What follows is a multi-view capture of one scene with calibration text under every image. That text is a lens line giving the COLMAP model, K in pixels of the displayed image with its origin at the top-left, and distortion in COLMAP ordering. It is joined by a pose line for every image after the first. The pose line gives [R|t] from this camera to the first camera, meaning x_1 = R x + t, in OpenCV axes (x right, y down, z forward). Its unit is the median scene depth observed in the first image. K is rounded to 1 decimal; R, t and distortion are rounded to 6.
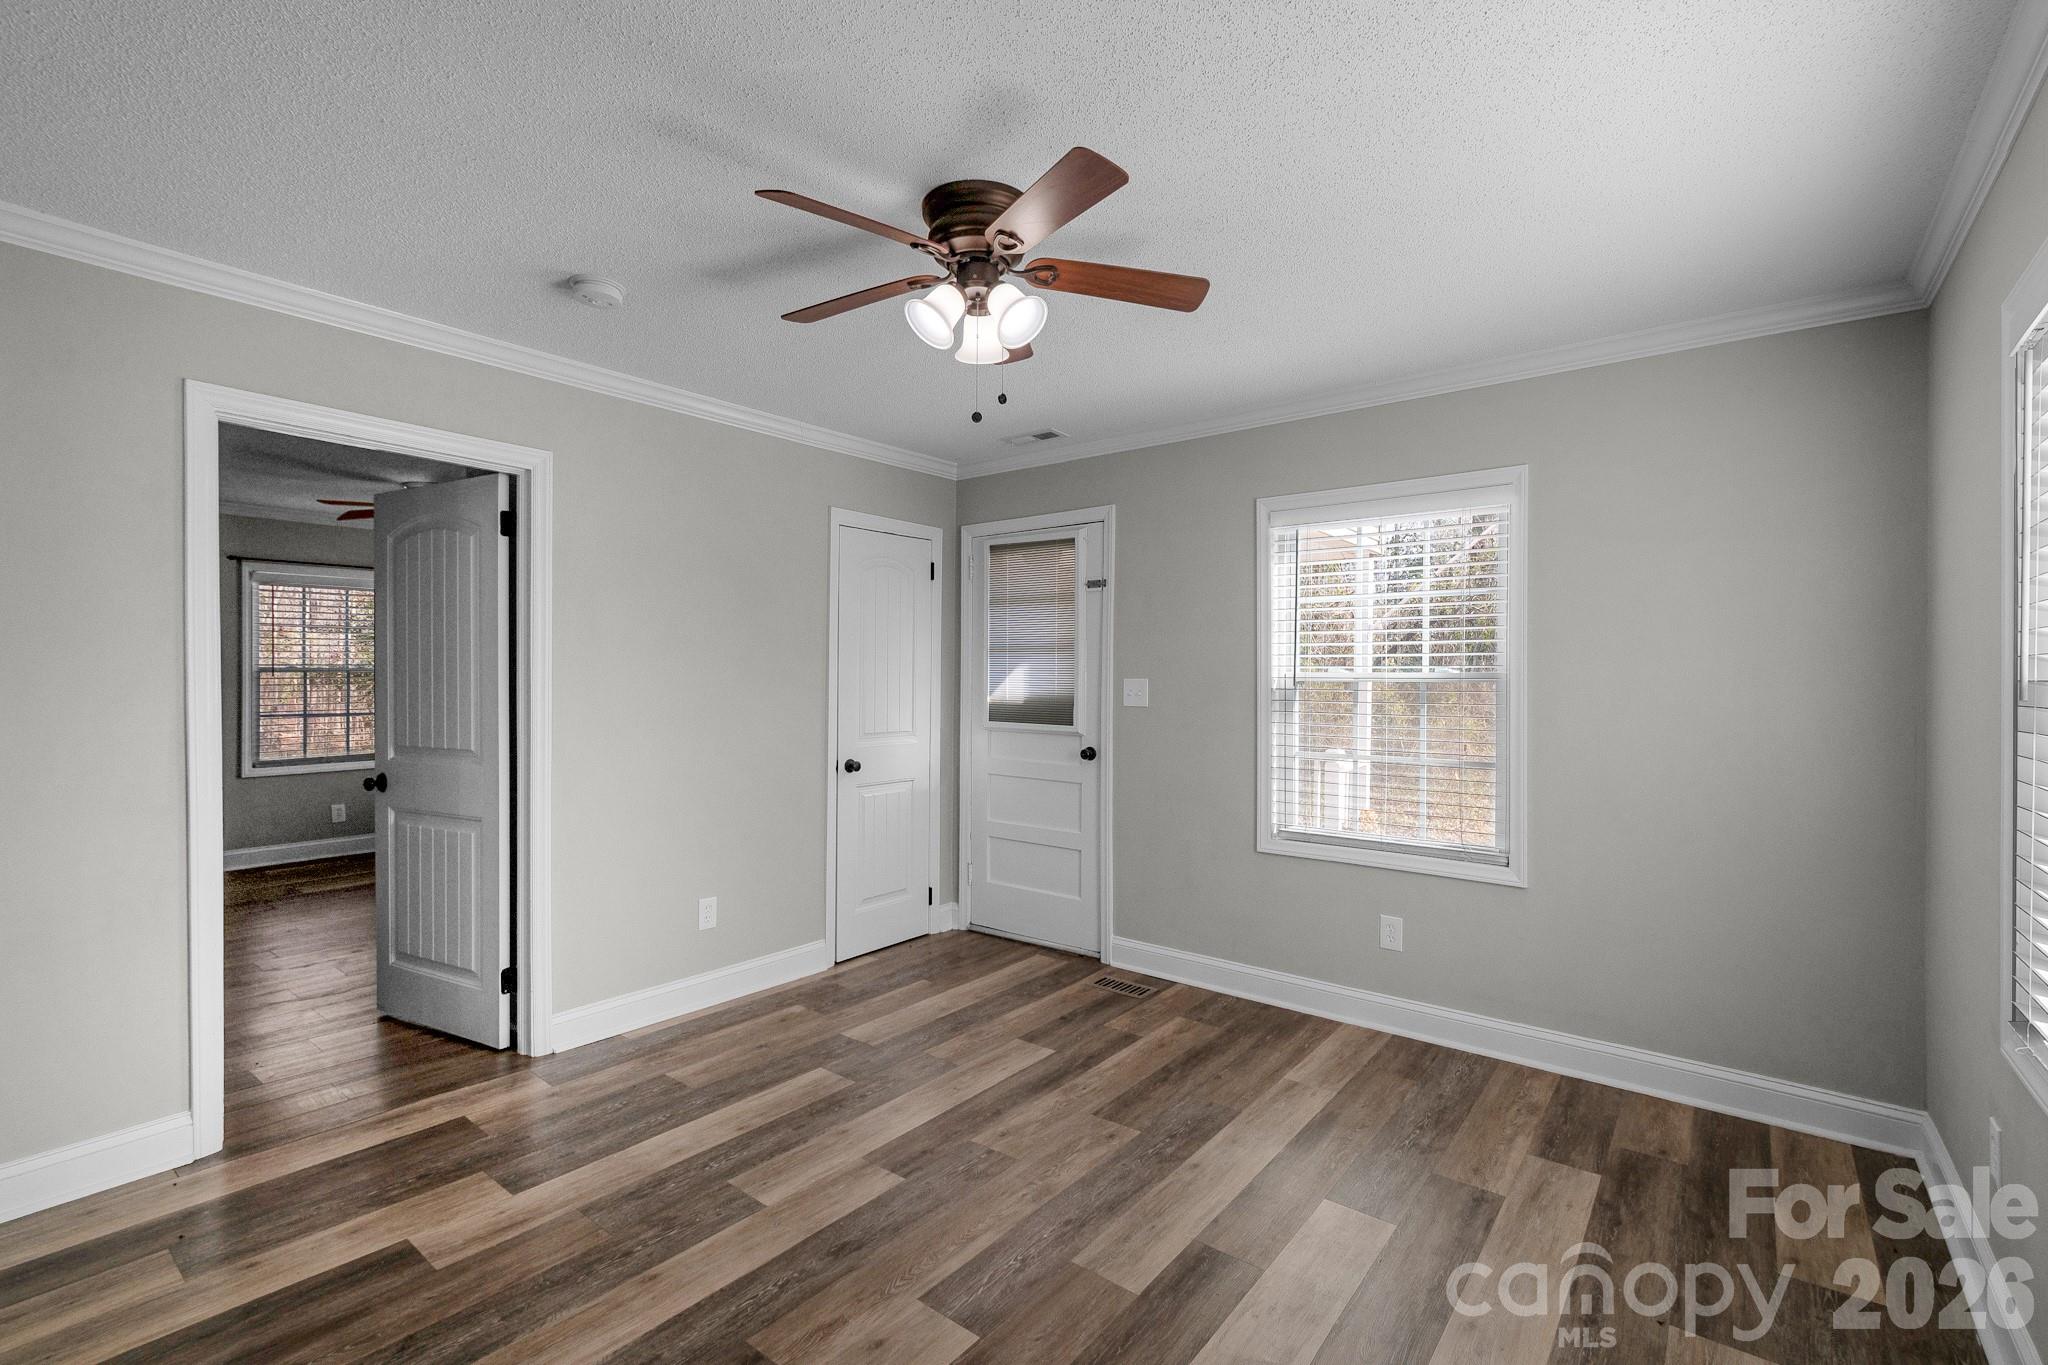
lens RADIAL K [[934.8, 0, 1003.3], [0, 934.8, 672.5], [0, 0, 1]] dist [0.013347, -0.004461]
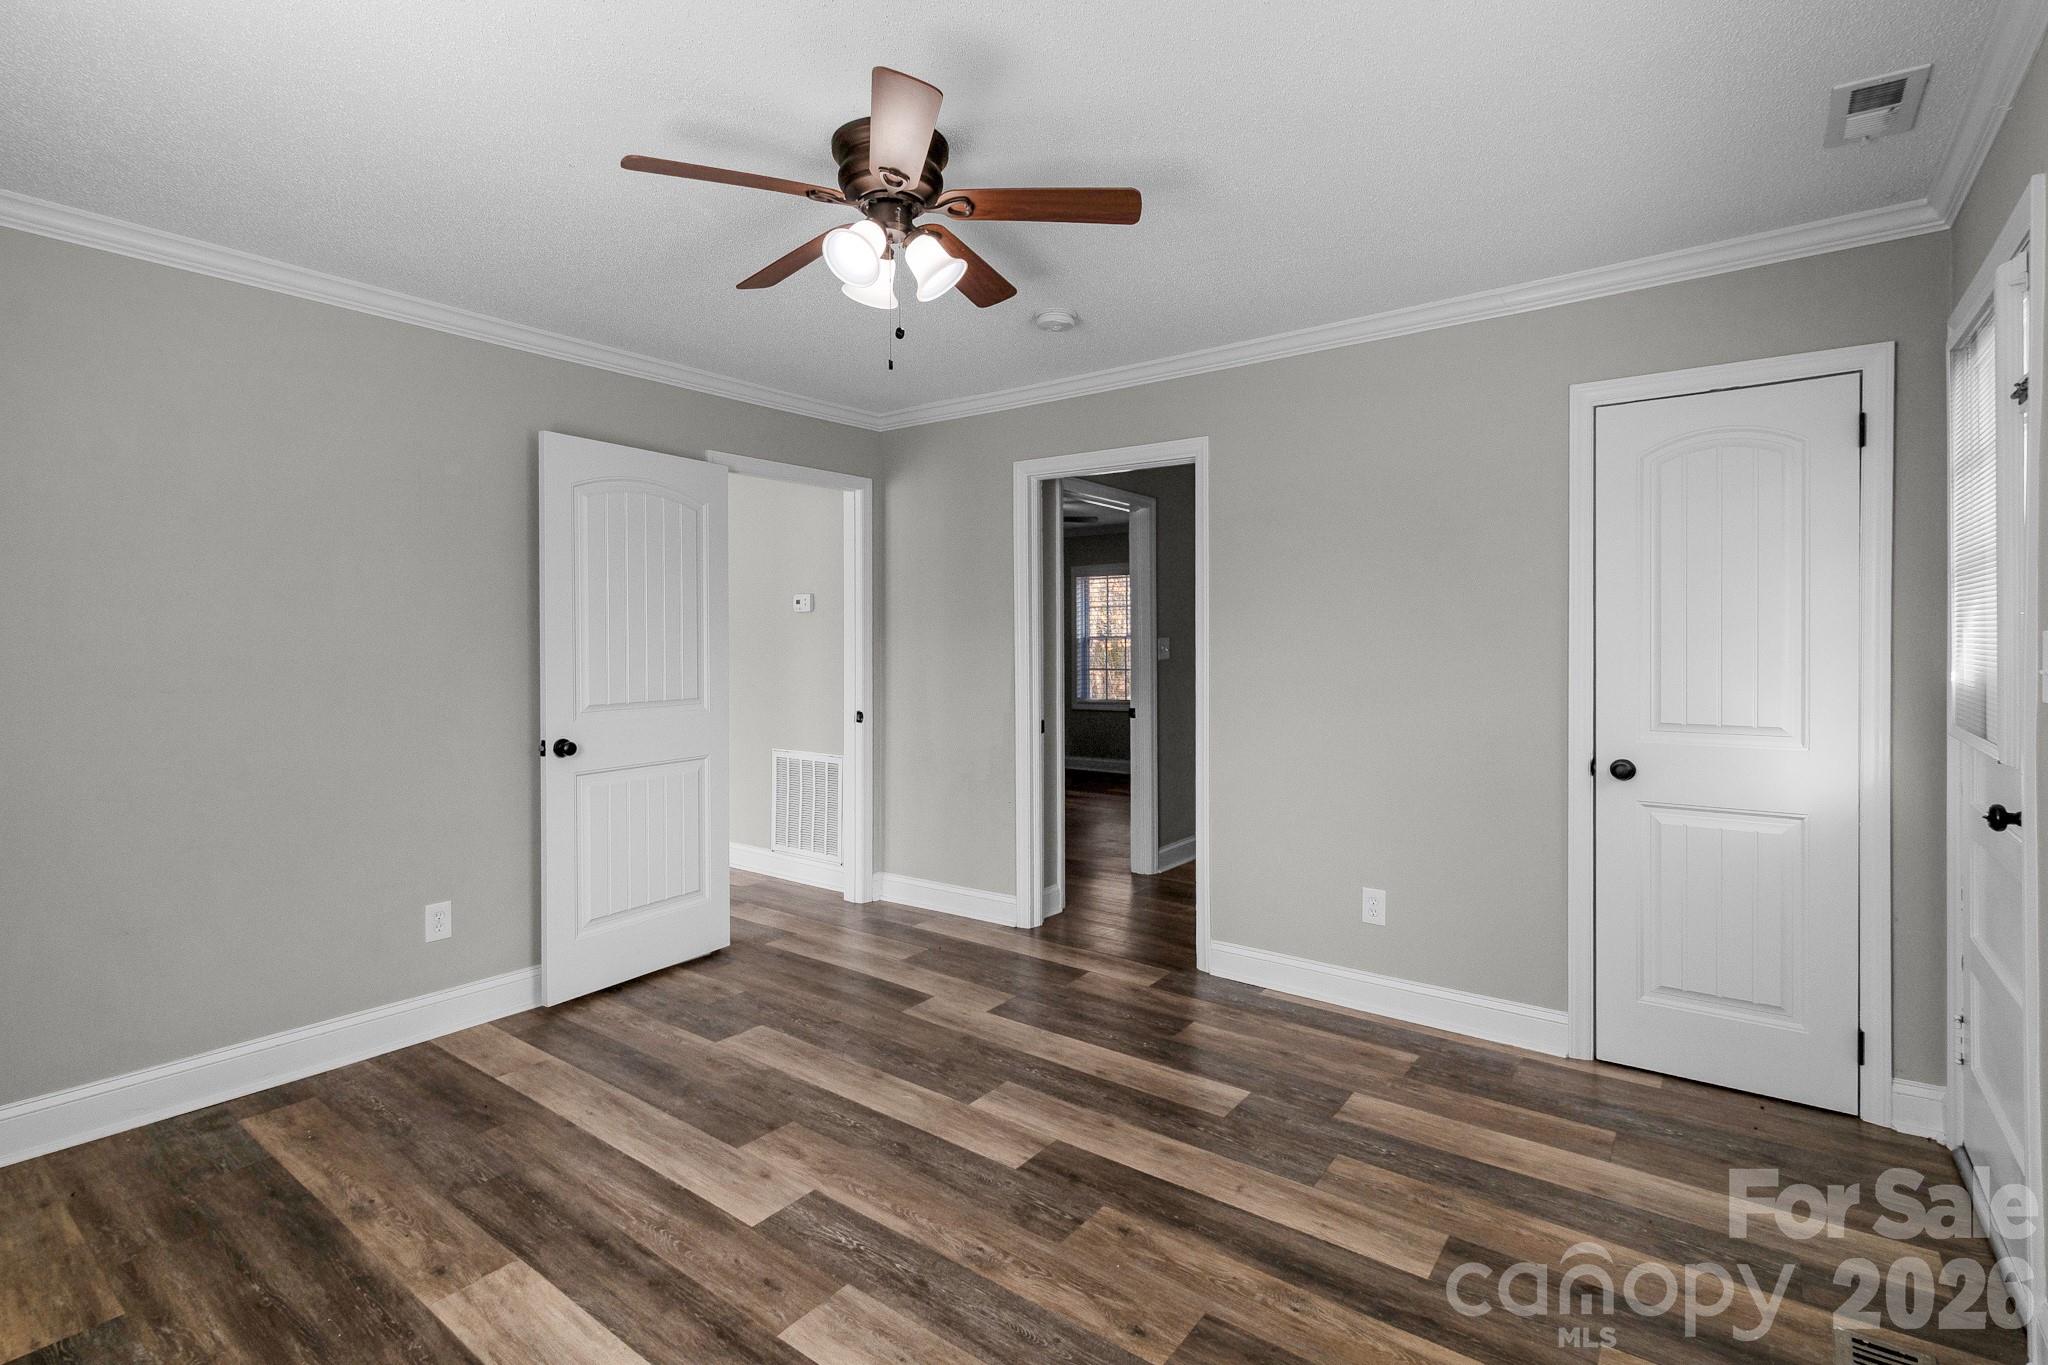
lens RADIAL K [[934.8, 0, 1013.0], [0, 934.8, 635.7], [0, 0, 1]] dist [0.013347, -0.004461]
pose [[0.034490, -0.011083, -0.999344, 0.663409], [0.006417, 0.999920, -0.010868, 0.015233], [0.999384, -0.006038, 0.034558, 0.769125]]
